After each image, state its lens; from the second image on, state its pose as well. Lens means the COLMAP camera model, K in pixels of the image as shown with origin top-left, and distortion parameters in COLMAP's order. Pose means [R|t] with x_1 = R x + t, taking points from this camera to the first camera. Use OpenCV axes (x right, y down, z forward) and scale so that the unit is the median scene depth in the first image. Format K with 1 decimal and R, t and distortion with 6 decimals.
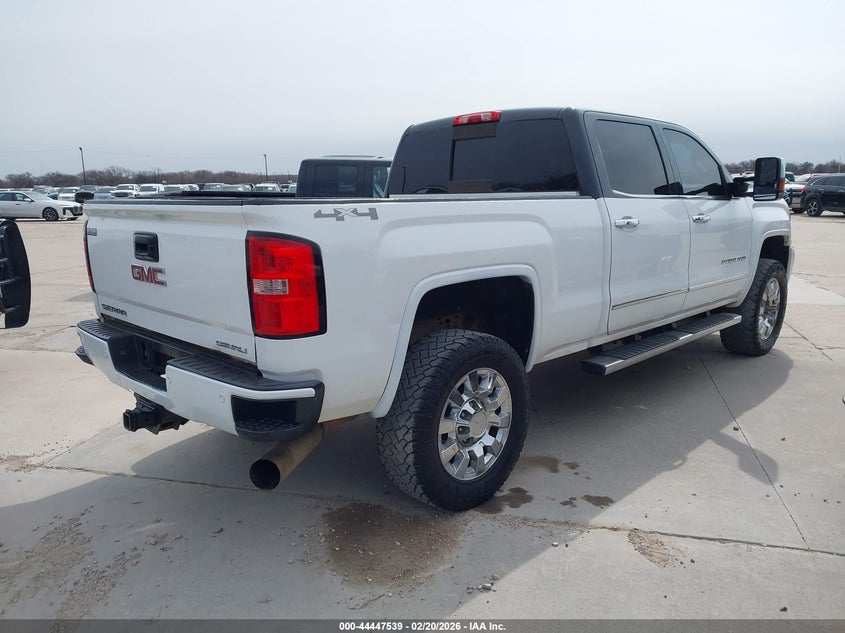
lens RADIAL K [[652.8, 0, 420.8], [0, 652.8, 323.6], [0, 0, 1]] dist [0.013001, -0.003555]
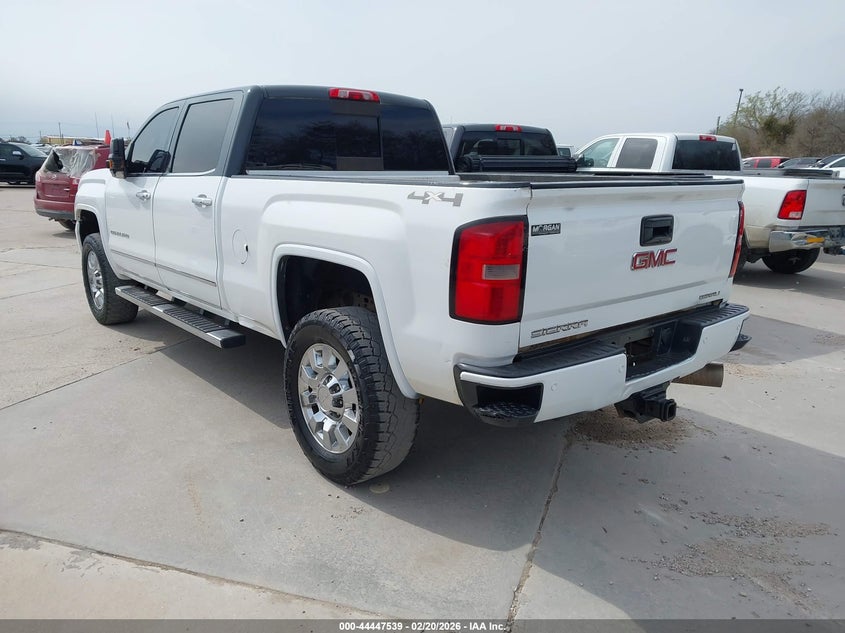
lens RADIAL K [[652.8, 0, 416.6], [0, 652.8, 319.9], [0, 0, 1]] dist [0.013001, -0.003555]
pose [[0.085929, -0.212888, 0.973291, -1.290734], [0.176483, 0.964708, 0.195429, -0.219176], [-0.980546, 0.154976, 0.120467, 1.139703]]
